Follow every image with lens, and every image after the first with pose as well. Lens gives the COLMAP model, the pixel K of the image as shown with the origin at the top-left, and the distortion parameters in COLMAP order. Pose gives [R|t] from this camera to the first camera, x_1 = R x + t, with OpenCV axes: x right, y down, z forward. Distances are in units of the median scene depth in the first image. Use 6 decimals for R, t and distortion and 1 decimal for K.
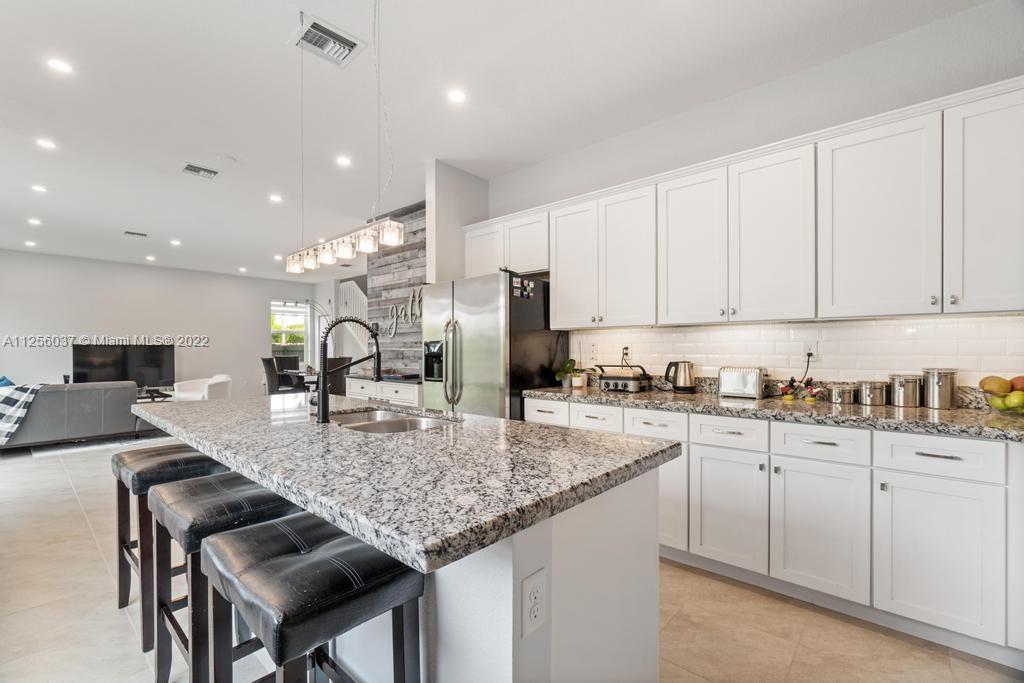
lens RADIAL K [[456.8, 0, 482.5], [0, 456.8, 346.8], [0, 0, 1]] dist [0.000166, 0.000031]
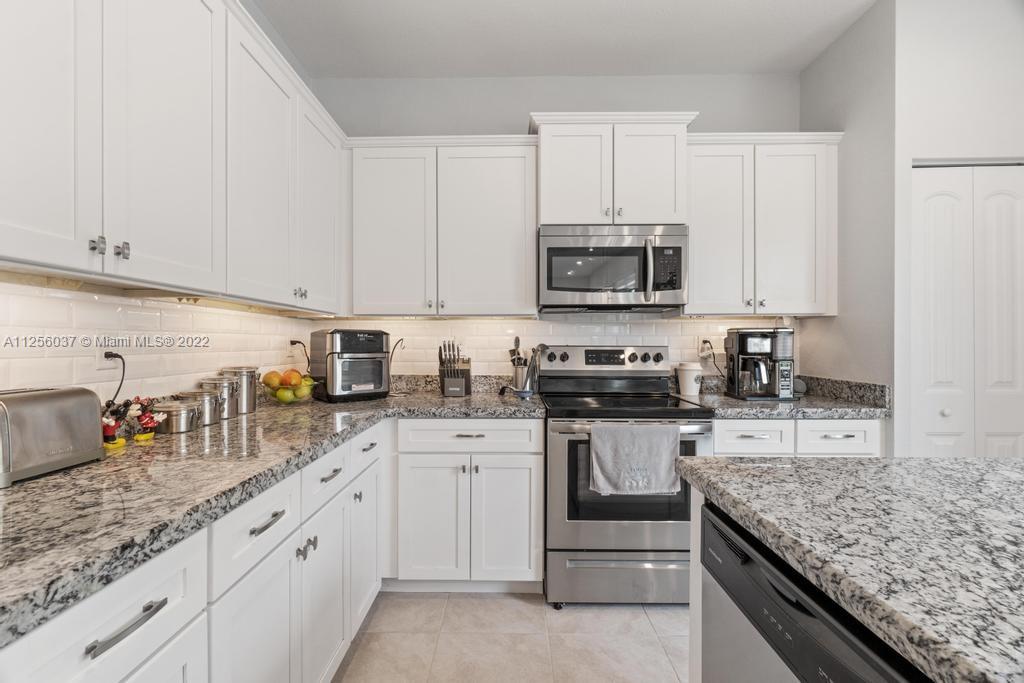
lens RADIAL K [[449.5, 0, 512.0], [0, 449.5, 341.5], [0, 0, 1]] dist [-0.003973, -0.000253]
pose [[-0.691876, 0.003487, 0.722008, 0.013993], [-0.004303, 0.999951, -0.008953, 0.002382], [-0.722004, -0.009301, -0.691826, 0.809856]]
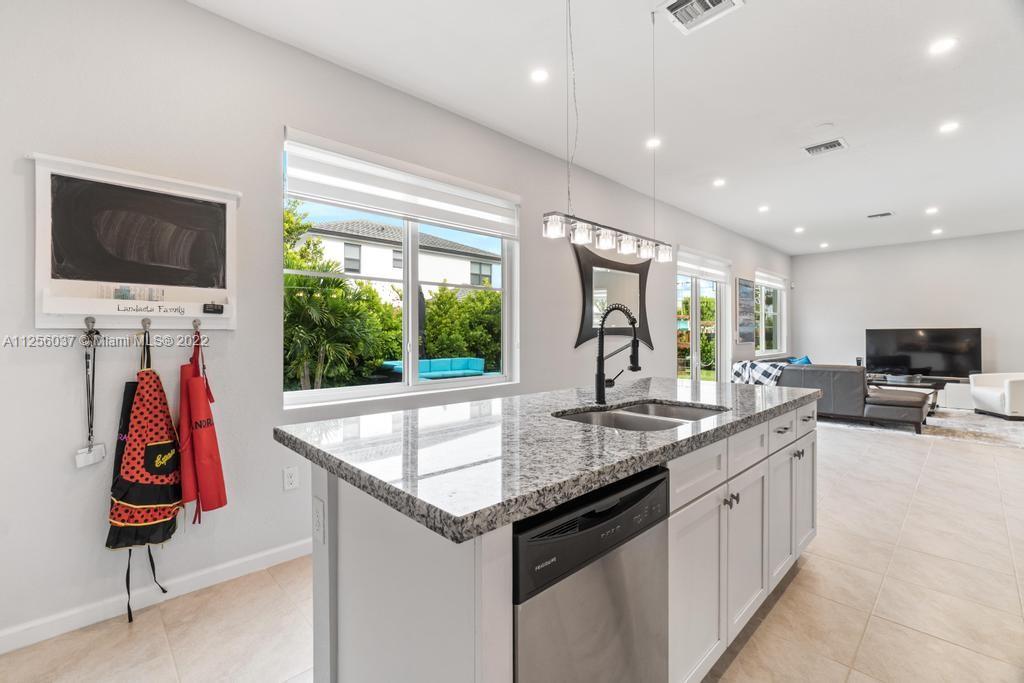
lens RADIAL K [[449.5, 0, 512.0], [0, 449.5, 341.5], [0, 0, 1]] dist [-0.003973, -0.000253]
pose [[-0.035345, 0.015832, -0.999250, 0.426541], [0.008543, 0.999843, 0.015539, -0.001285], [0.999339, -0.007987, -0.035474, 0.484138]]
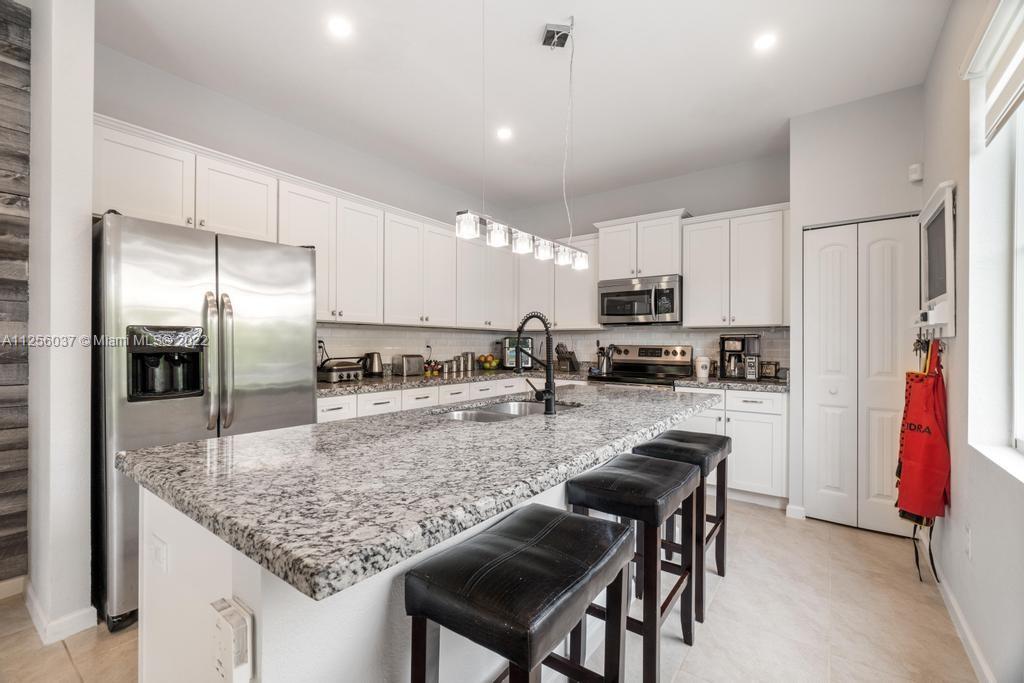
lens RADIAL K [[449.5, 0, 512.0], [0, 449.5, 341.5], [0, 0, 1]] dist [-0.003973, -0.000253]
pose [[-0.146045, 0.006418, 0.989257, -0.792699], [-0.012135, 0.999892, -0.008278, 0.005704], [-0.989204, -0.013213, -0.145951, 0.740061]]
